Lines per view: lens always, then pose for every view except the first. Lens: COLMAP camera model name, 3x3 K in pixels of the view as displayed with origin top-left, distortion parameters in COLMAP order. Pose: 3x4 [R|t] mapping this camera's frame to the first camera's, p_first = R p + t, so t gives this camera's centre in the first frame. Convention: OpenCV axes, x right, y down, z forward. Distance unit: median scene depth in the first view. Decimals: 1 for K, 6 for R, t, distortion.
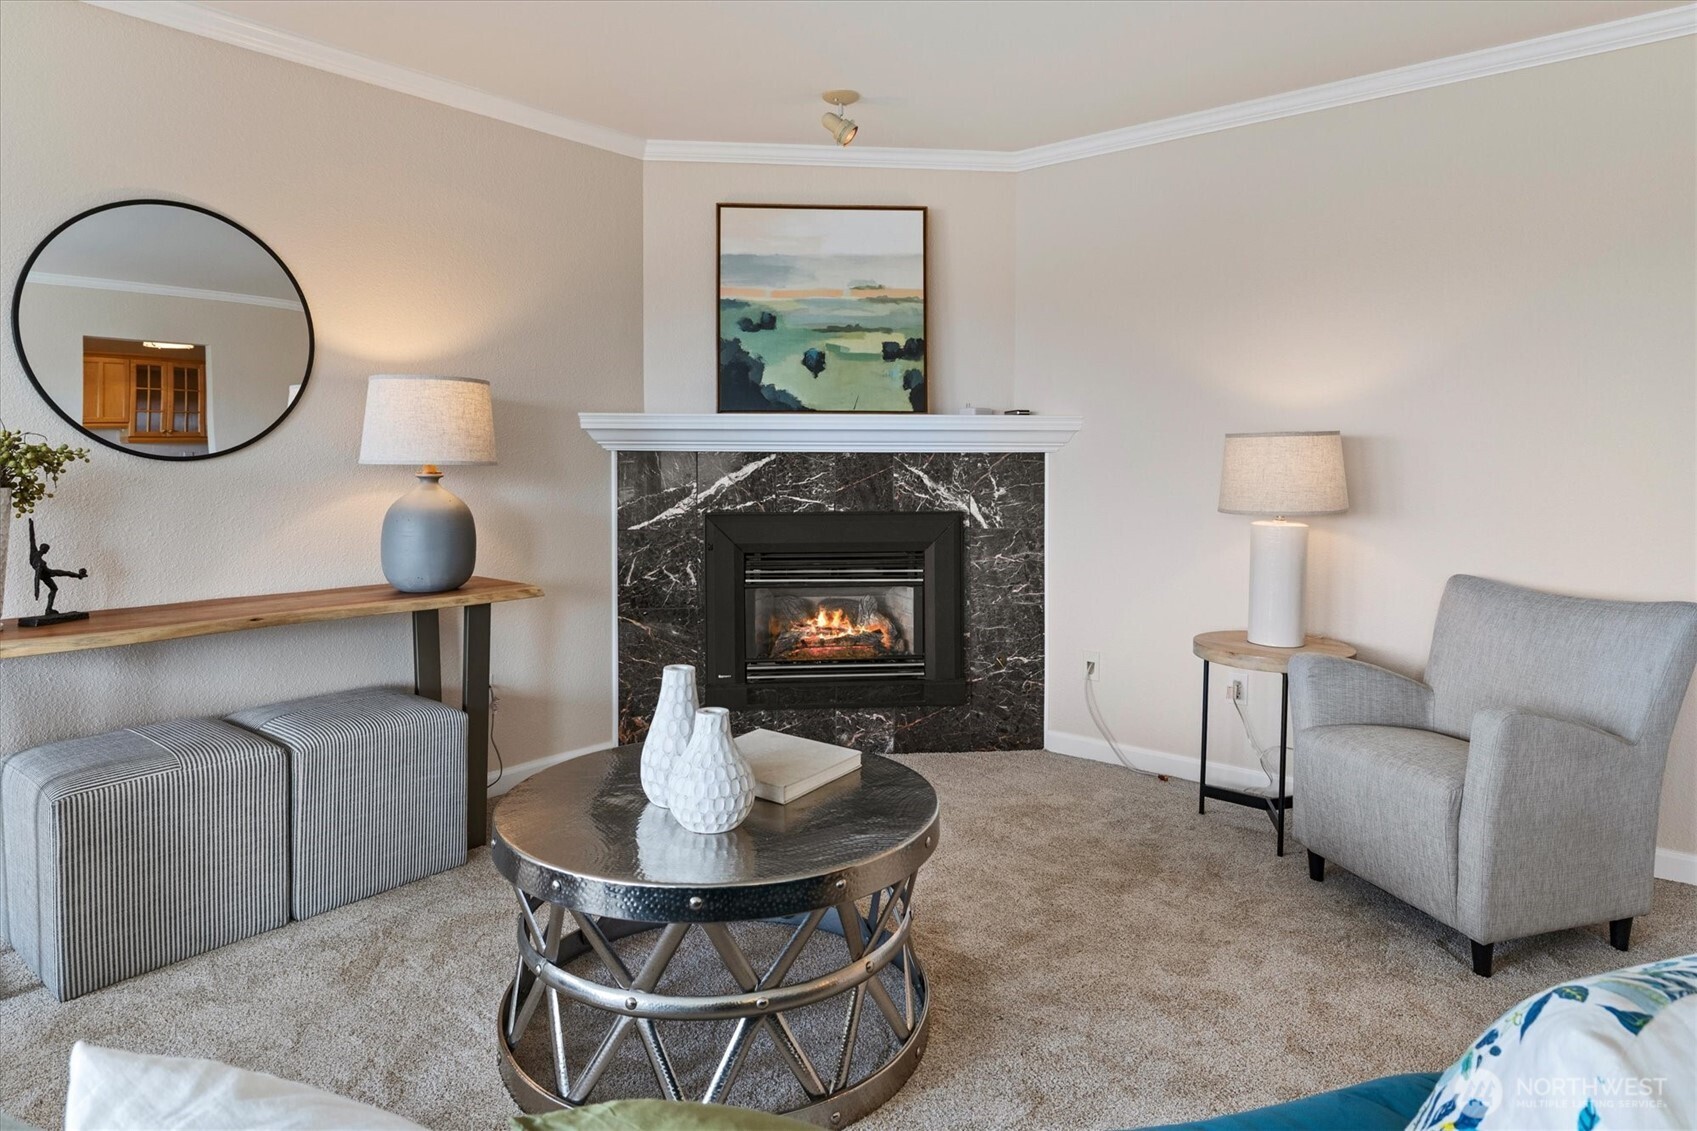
lens RADIAL K [[994.1, 0, 852.0], [0, 994.1, 486.1], [0, 0, 1]] dist [-0.002398, -0.001007]
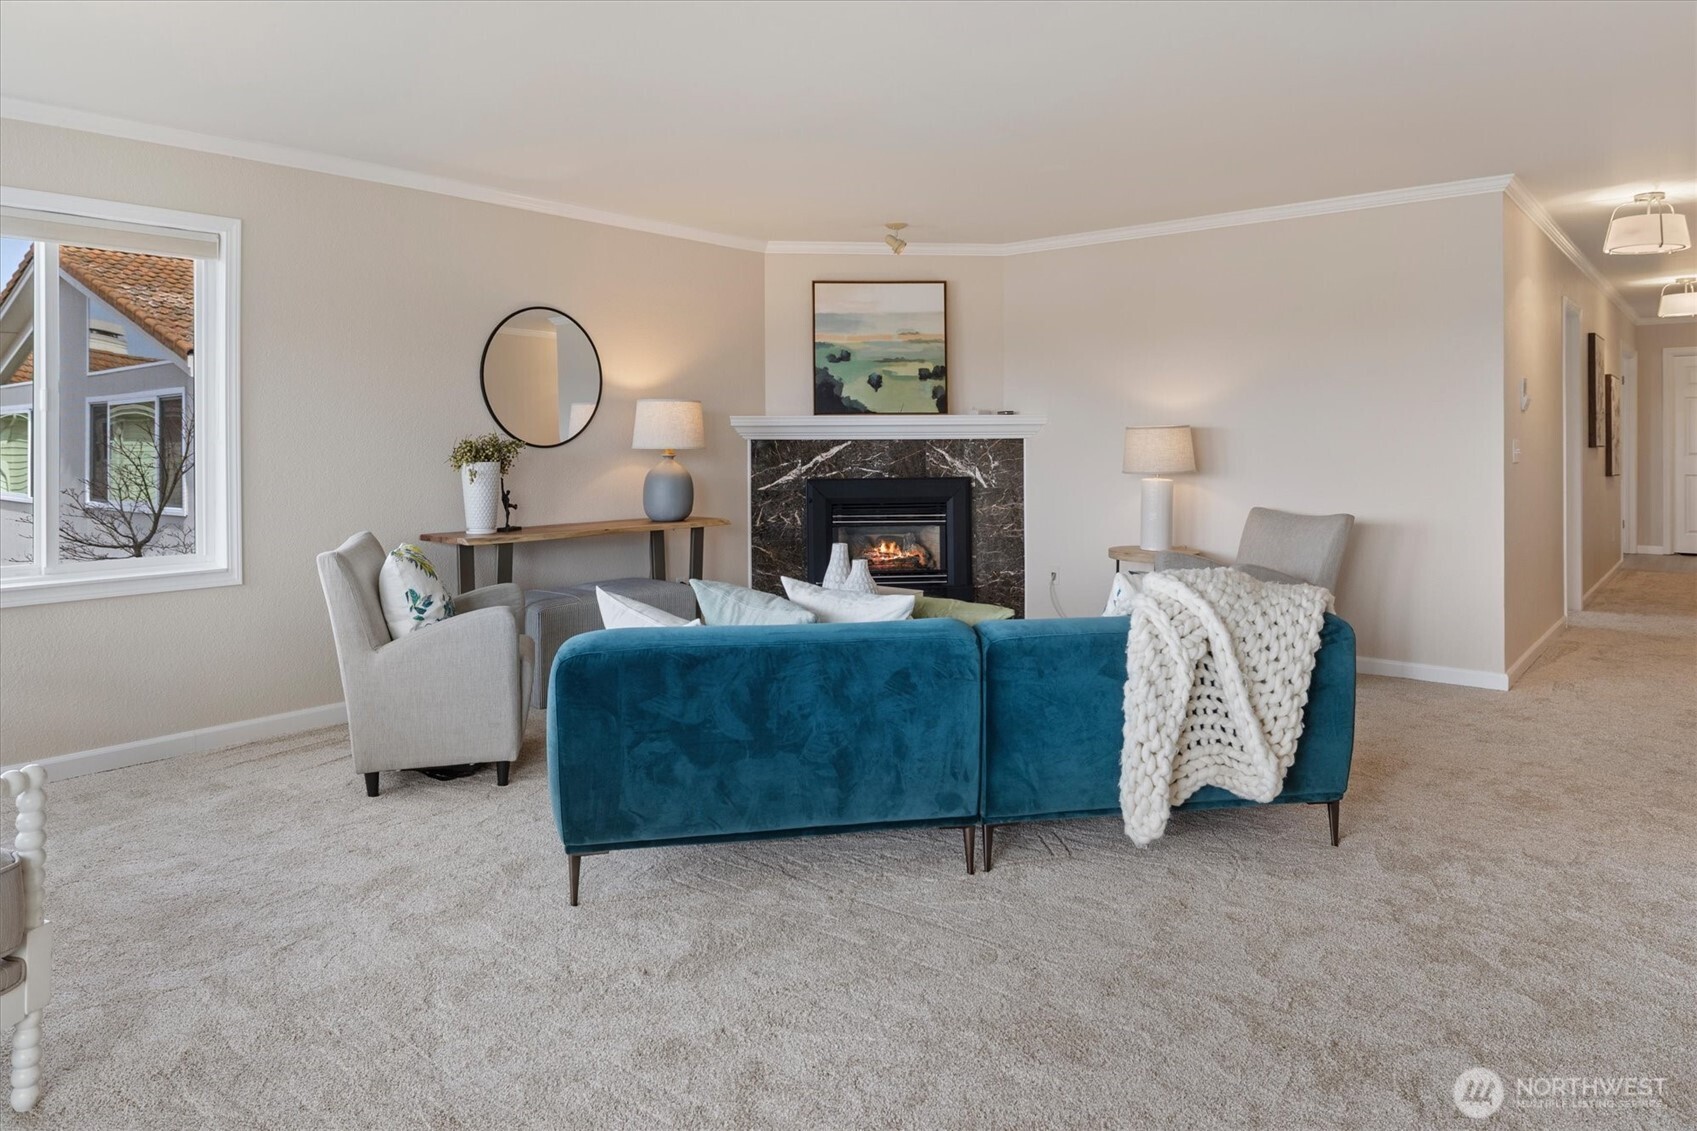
lens RADIAL K [[1056.8, 0, 849.7], [0, 1056.8, 475.7], [0, 0, 1]] dist [-0.000747, -0.000942]
pose [[0.999959, -0.007897, 0.004323, -0.086261], [0.007883, 0.999963, 0.003349, 0.016776], [-0.004349, -0.003314, 0.999985, -0.659237]]
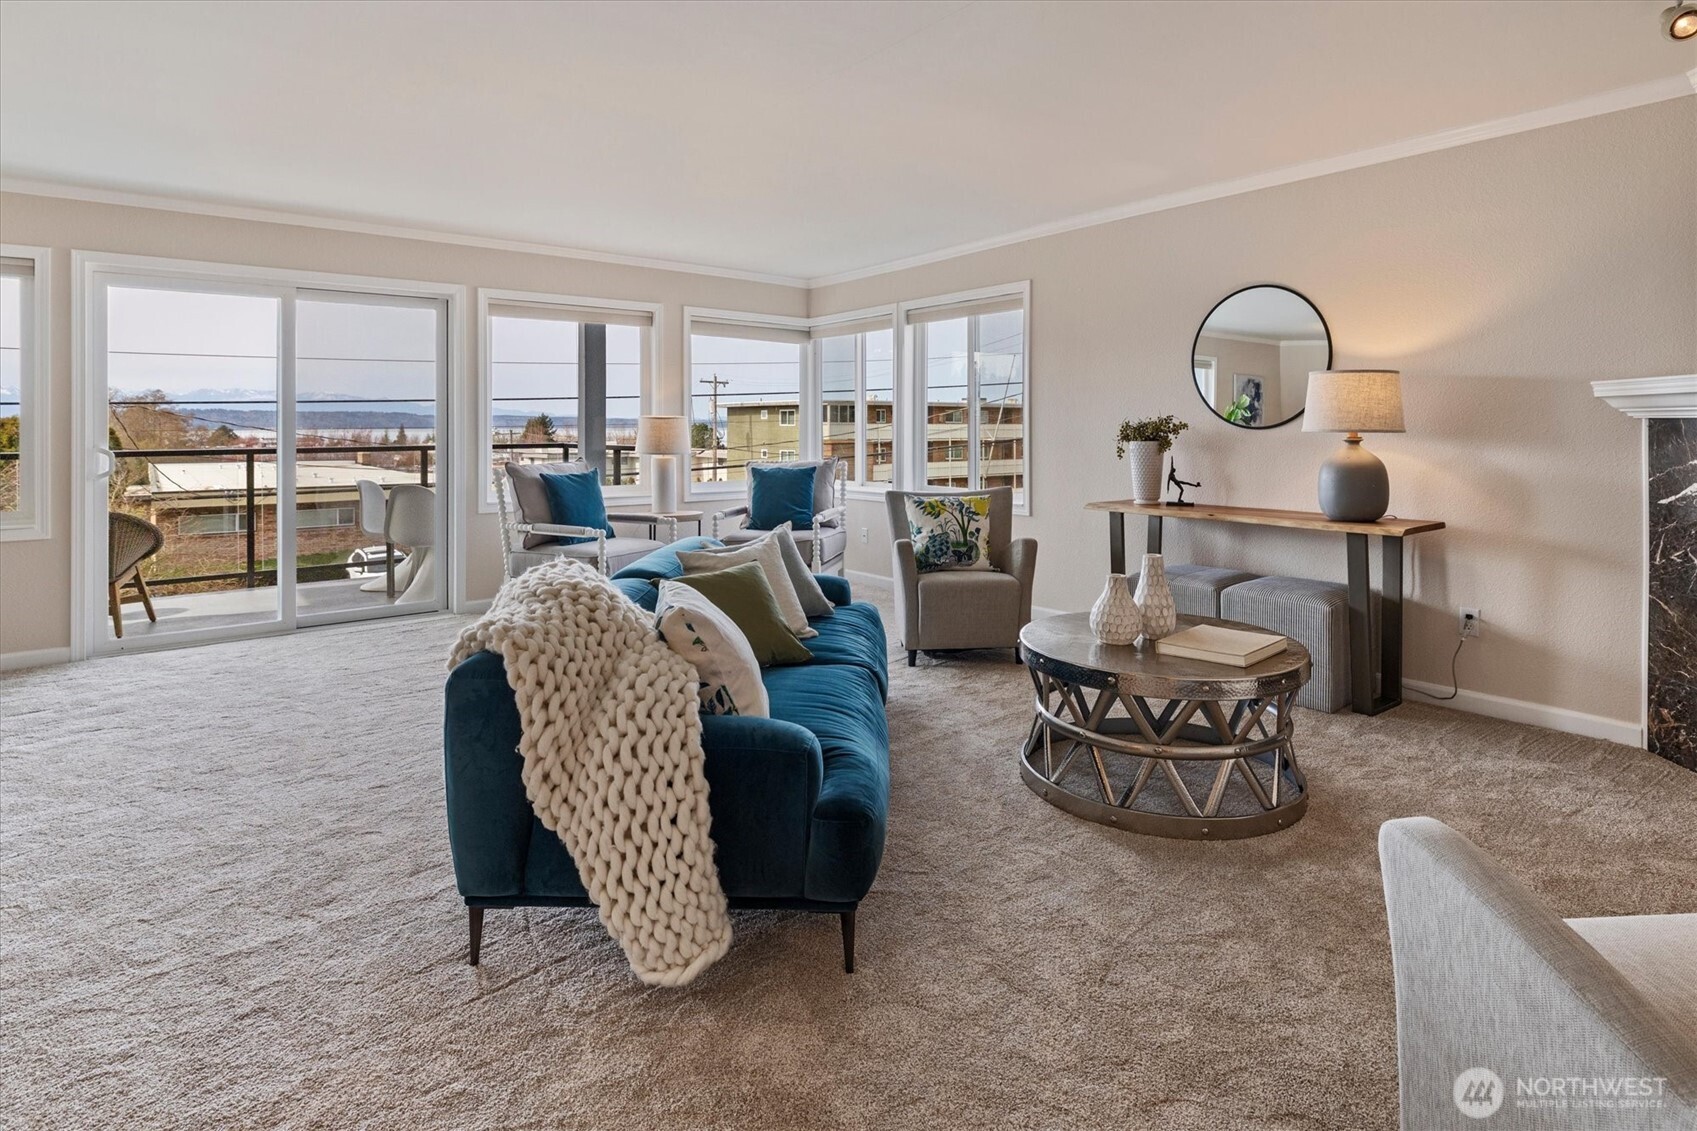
lens RADIAL K [[898.4, 0, 857.5], [0, 898.4, 433.4], [0, 0, 1]] dist [-0.001279, 0.000568]
pose [[-0.205252, 0.005823, -0.978692, 0.736418], [-0.022286, 0.999695, 0.010622, -0.013181], [0.978455, 0.023991, -0.205059, 0.434195]]
